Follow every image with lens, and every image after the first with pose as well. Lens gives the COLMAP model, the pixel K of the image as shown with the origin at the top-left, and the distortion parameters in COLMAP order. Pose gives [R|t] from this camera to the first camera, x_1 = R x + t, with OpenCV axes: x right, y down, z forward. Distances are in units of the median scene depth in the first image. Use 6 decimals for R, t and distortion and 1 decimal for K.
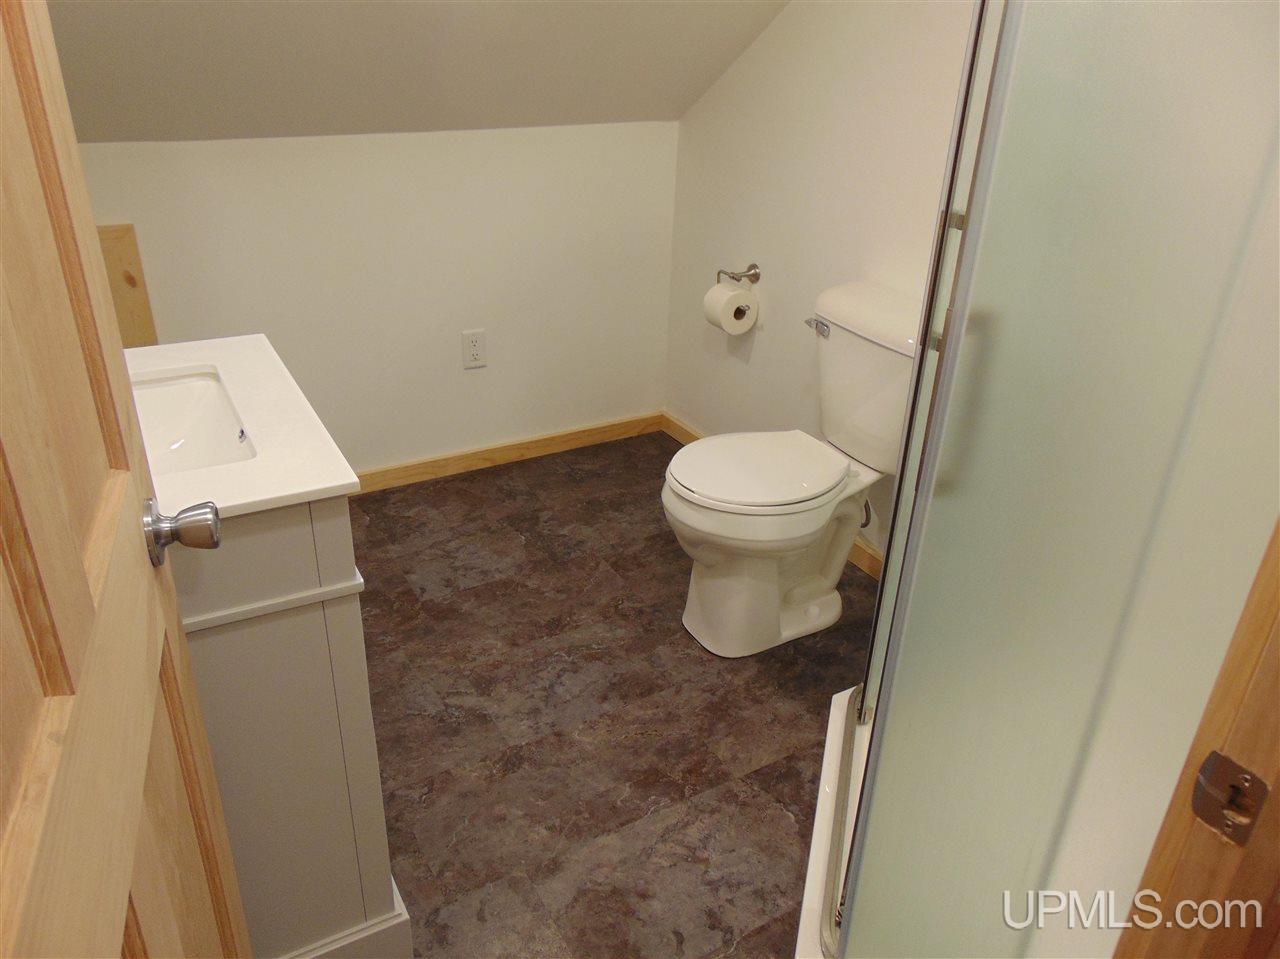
lens RADIAL K [[961.0, 0, 639.4], [0, 961.0, 479.8], [0, 0, 1]] dist [-0.022785, 0.050967]
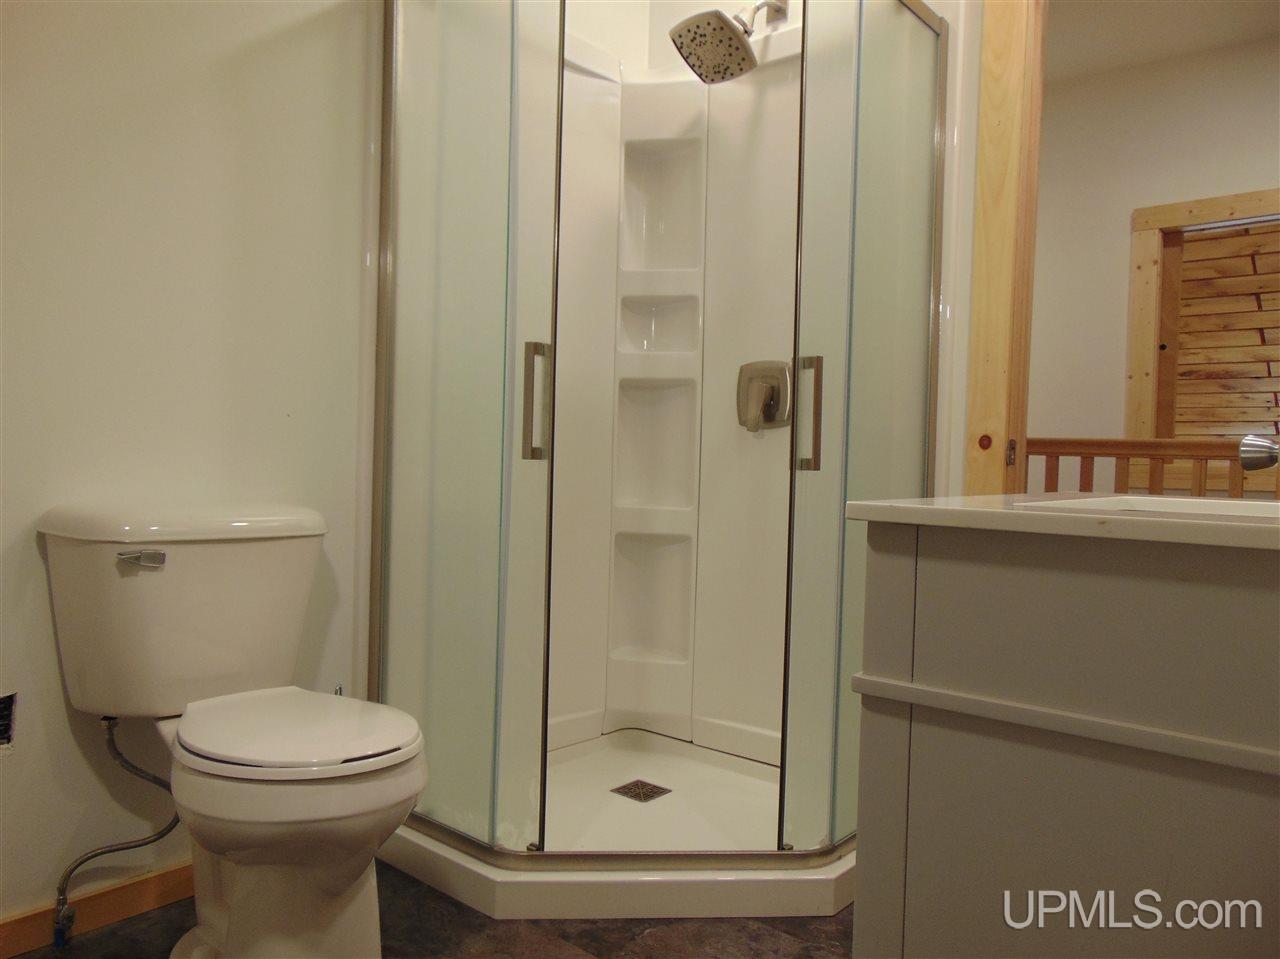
lens RADIAL K [[961.0, 0, 639.0], [0, 961.0, 479.5], [0, 0, 1]] dist [-0.022785, 0.050967]
pose [[-0.347963, -0.069229, 0.934949, -0.707774], [0.380495, 0.901012, 0.208327, -0.266524], [-0.856823, 0.428234, -0.287178, 1.072988]]
